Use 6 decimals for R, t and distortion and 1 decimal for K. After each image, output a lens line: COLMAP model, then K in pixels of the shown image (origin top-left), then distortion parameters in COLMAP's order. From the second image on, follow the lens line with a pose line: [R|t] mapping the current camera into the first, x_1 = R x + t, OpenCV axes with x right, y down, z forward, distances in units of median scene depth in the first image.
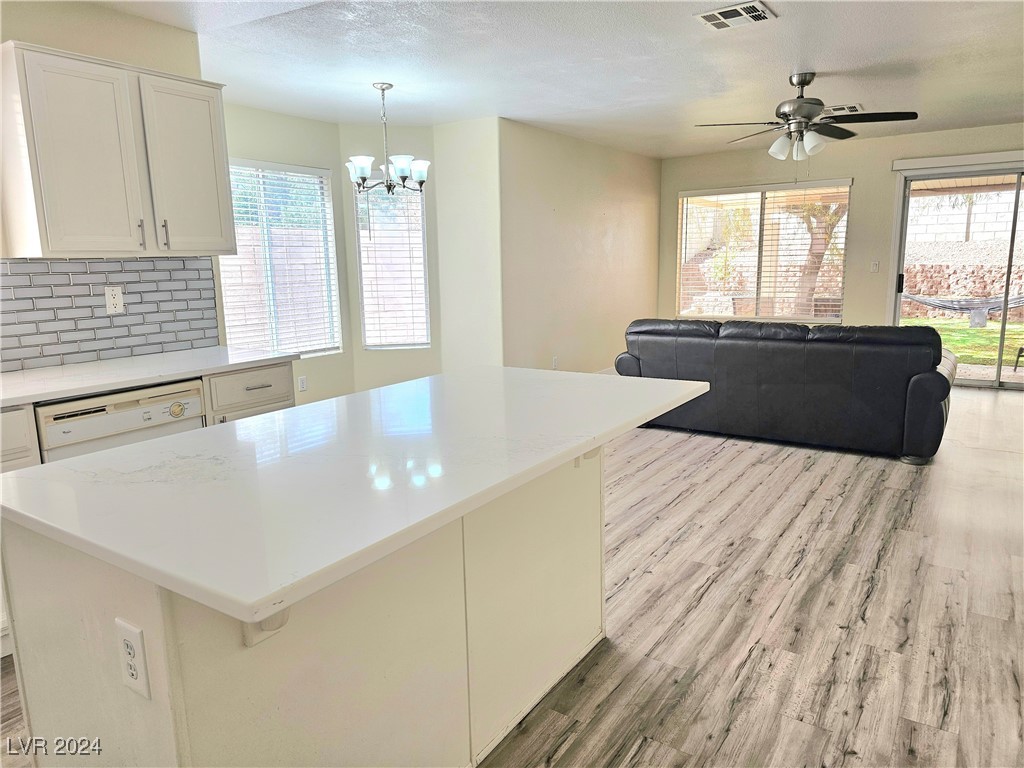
lens RADIAL K [[683.2, 0, 505.5], [0, 683.2, 383.5], [0, 0, 1]] dist [0.077237, -0.082655]
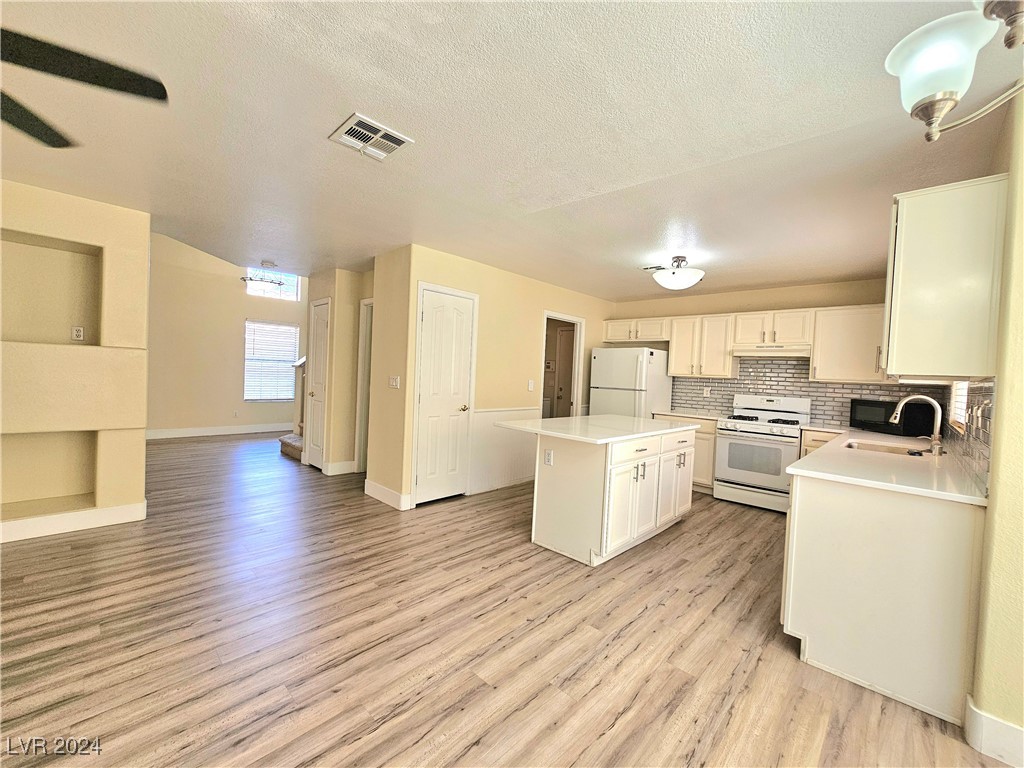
lens RADIAL K [[418.6, 0, 512.0], [0, 418.6, 384.0], [0, 0, 1]] dist [-0.001558, -0.000168]
pose [[-0.986828, -0.028369, 0.159263, 0.004709], [0.002657, 0.981529, 0.191297, -0.225723], [-0.161748, 0.189200, -0.968525, 1.314629]]
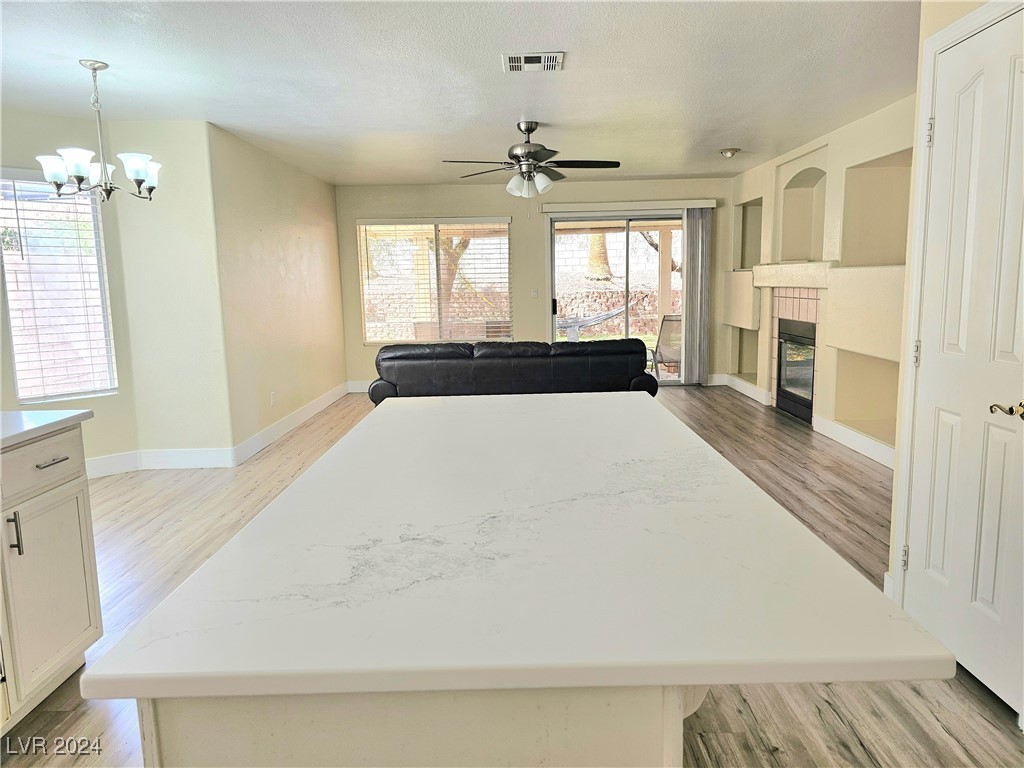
lens RADIAL K [[683.2, 0, 505.5], [0, 683.2, 383.5], [0, 0, 1]] dist [0.077237, -0.082655]
pose [[0.828253, -0.081094, 0.554455, -0.278492], [0.103789, 0.994553, -0.009578, -0.015483], [-0.550658, 0.065479, 0.832159, 0.120121]]
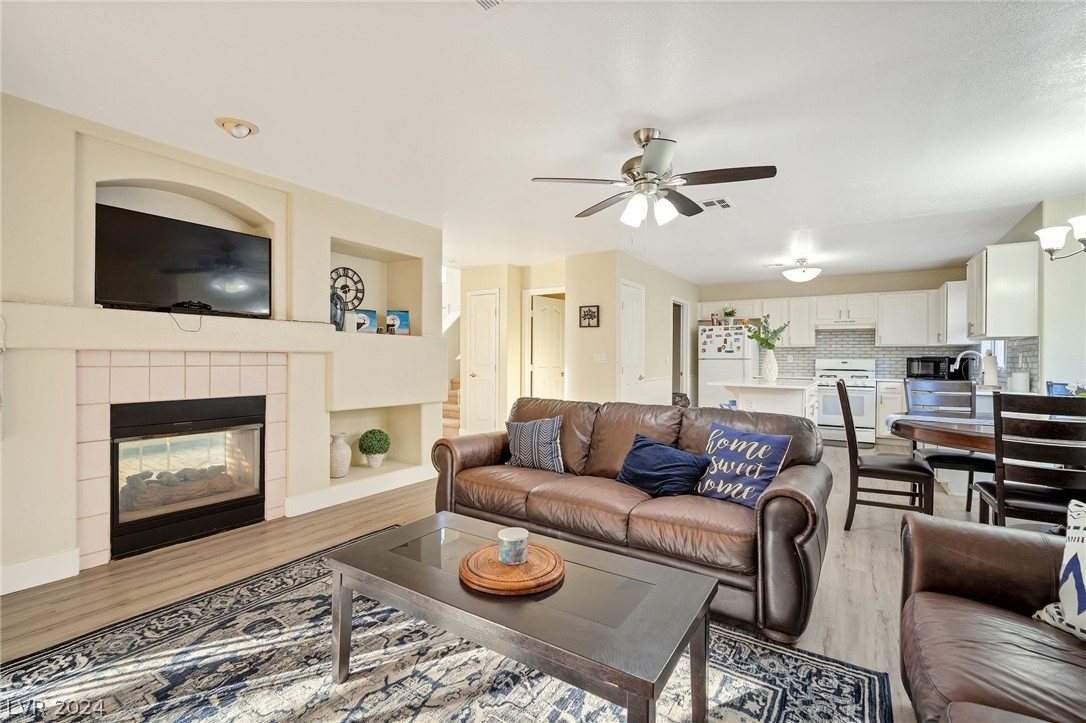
lens RADIAL K [[457.1, 0, 543.0], [0, 457.1, 361.5], [0, 0, 1]] dist [0.026916, 0.000063]
pose [[-0.999917, 0.012432, -0.003472, 0.599959], [0.011554, 0.981990, 0.188577, -0.292202], [0.005754, 0.188521, -0.982052, 1.744175]]
